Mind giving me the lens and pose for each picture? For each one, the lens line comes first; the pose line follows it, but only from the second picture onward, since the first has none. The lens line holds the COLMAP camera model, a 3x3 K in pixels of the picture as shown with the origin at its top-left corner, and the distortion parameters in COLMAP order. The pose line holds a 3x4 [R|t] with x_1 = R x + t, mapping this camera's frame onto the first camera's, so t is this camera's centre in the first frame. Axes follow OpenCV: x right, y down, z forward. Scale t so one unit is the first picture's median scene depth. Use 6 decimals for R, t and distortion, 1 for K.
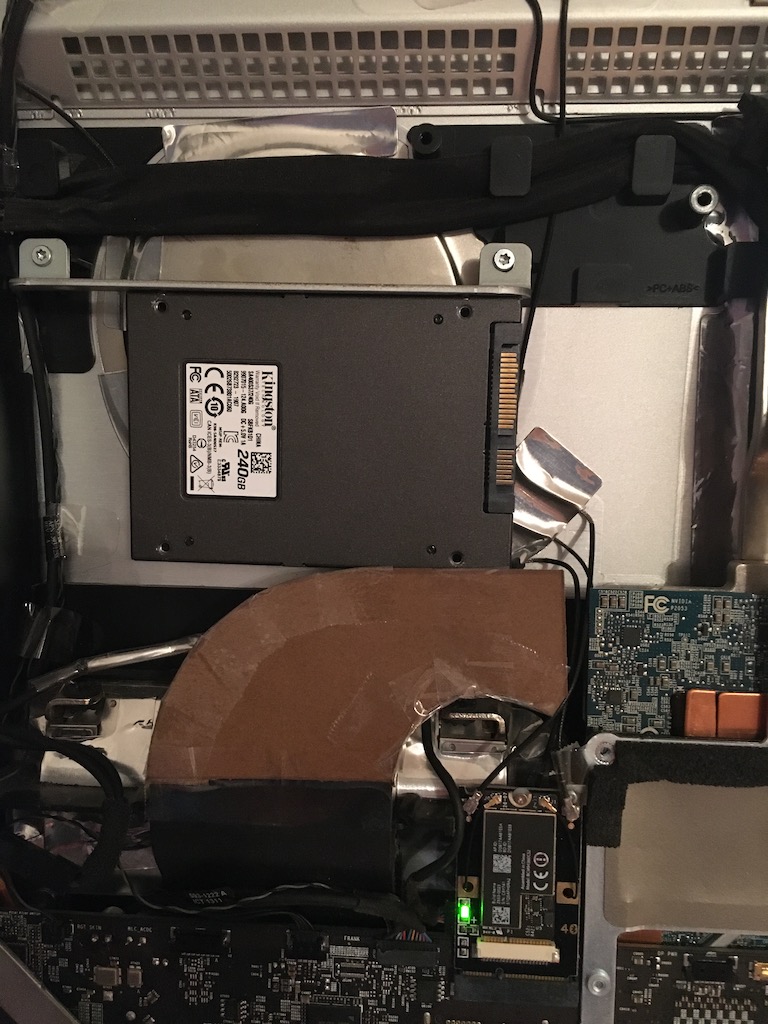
lens RADIAL K [[913.6, 0, 388.5], [0, 913.6, 514.7], [0, 0, 1]] dist [0.034838, -0.060429]
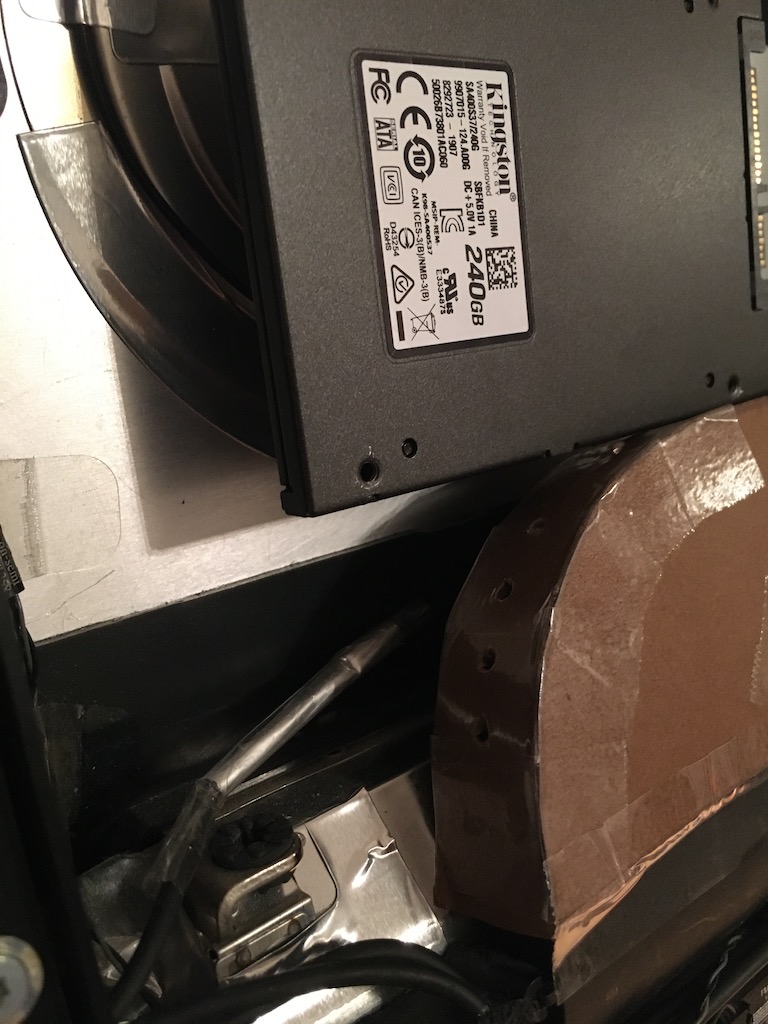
lens RADIAL K [[913.6, 0, 380.2], [0, 913.6, 514.5], [0, 0, 1]] dist [0.034838, -0.060429]
pose [[0.742377, -0.245533, 0.623370, -0.555725], [0.224429, 0.967808, 0.113925, 0.004372], [-0.631274, 0.055327, 0.773584, 0.652227]]
